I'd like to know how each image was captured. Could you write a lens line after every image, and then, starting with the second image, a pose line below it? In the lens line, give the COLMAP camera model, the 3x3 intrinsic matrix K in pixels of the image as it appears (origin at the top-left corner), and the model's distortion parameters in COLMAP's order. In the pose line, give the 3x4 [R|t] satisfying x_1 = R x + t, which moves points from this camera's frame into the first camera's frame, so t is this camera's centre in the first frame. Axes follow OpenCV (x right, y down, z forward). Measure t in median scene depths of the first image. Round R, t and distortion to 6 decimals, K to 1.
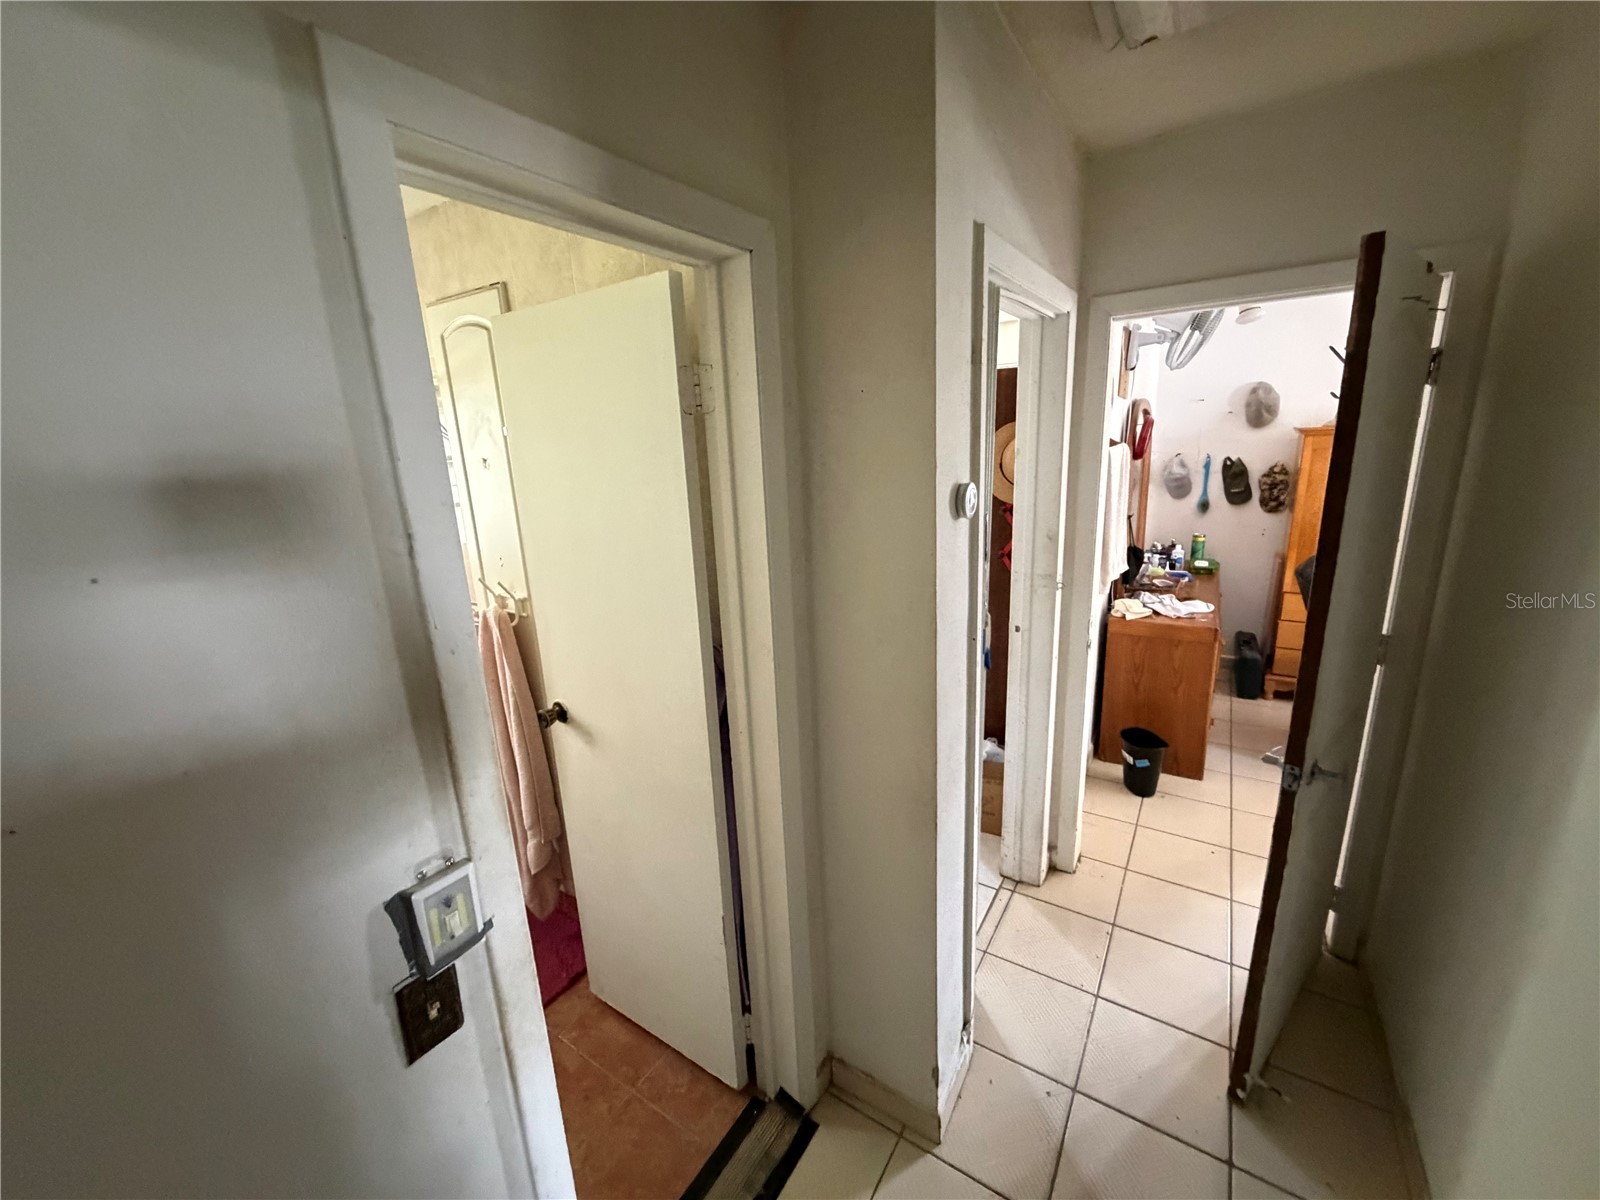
lens RADIAL K [[637.3, 0, 798.8], [0, 637.3, 598.0], [0, 0, 1]] dist [-0.002497, 0.000570]
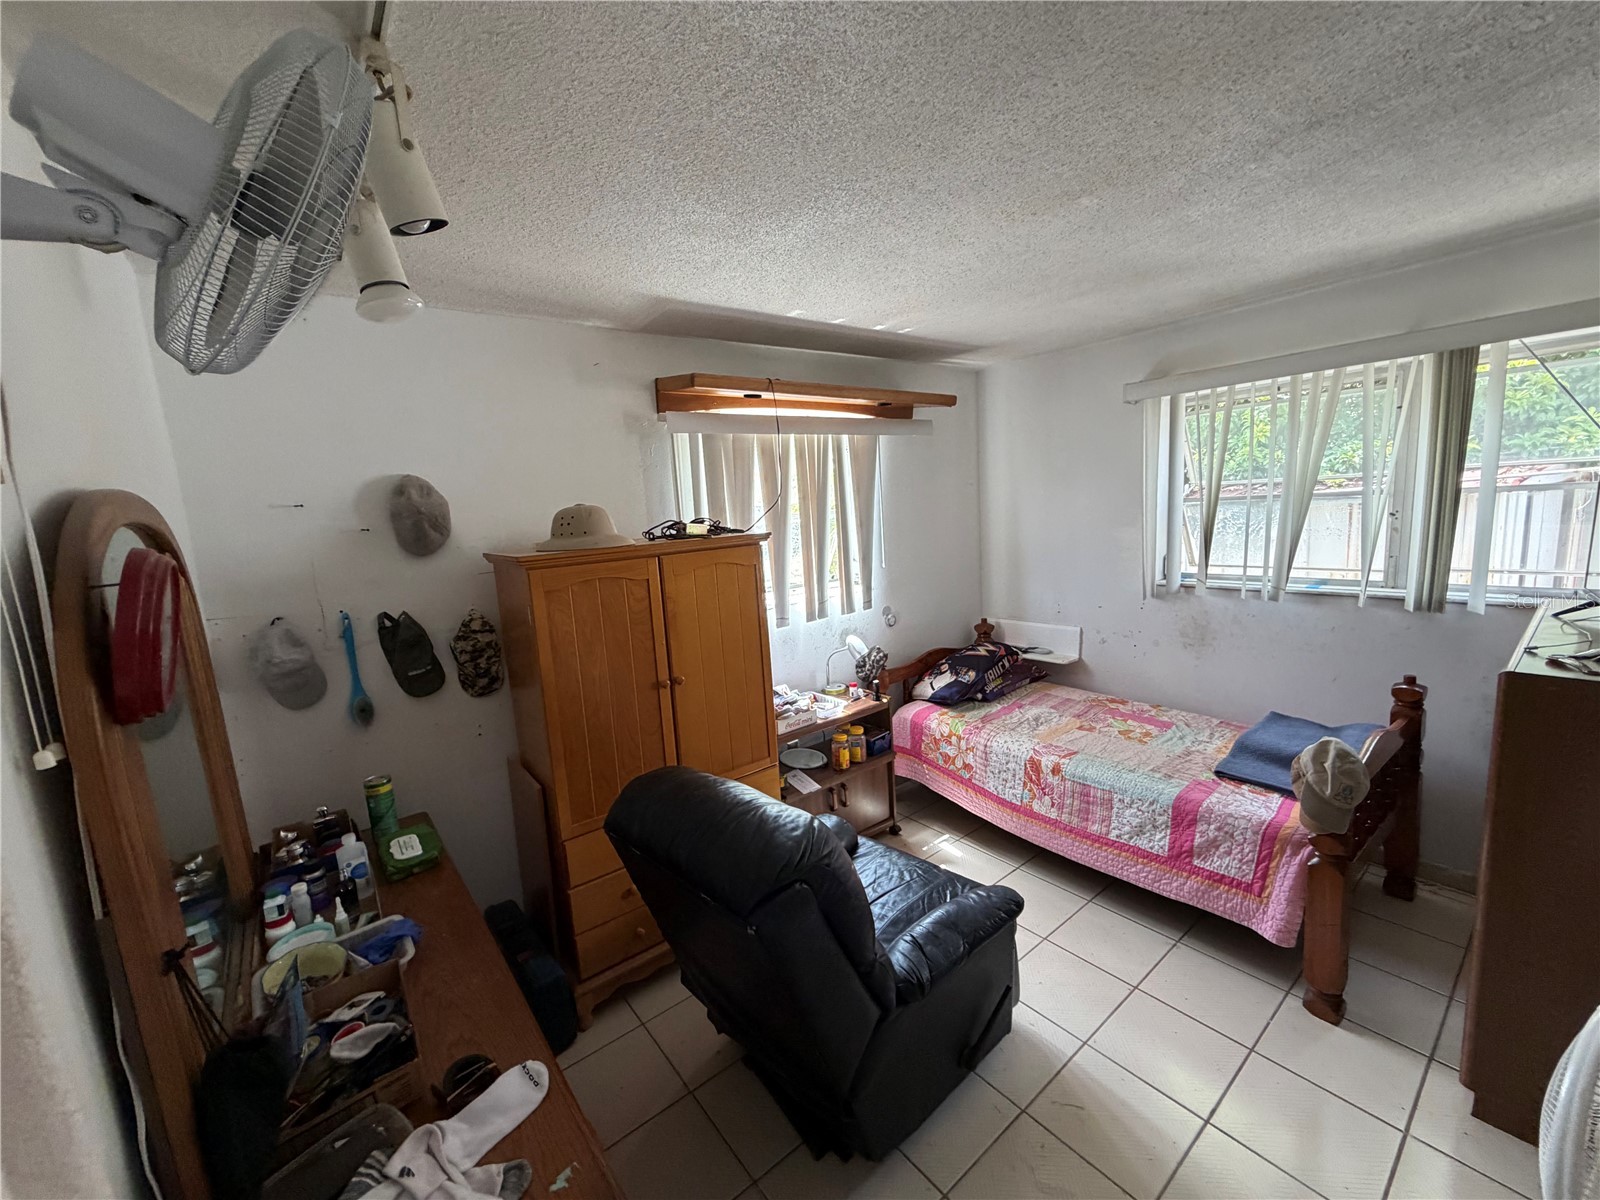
lens RADIAL K [[637.3, 0, 800.8], [0, 637.3, 602.3], [0, 0, 1]] dist [-0.002497, 0.000570]
pose [[0.319461, -0.114193, 0.940694, 0.302385], [0.275518, 0.961018, 0.023094, -0.152019], [-0.906661, 0.251801, 0.338470, 0.526326]]
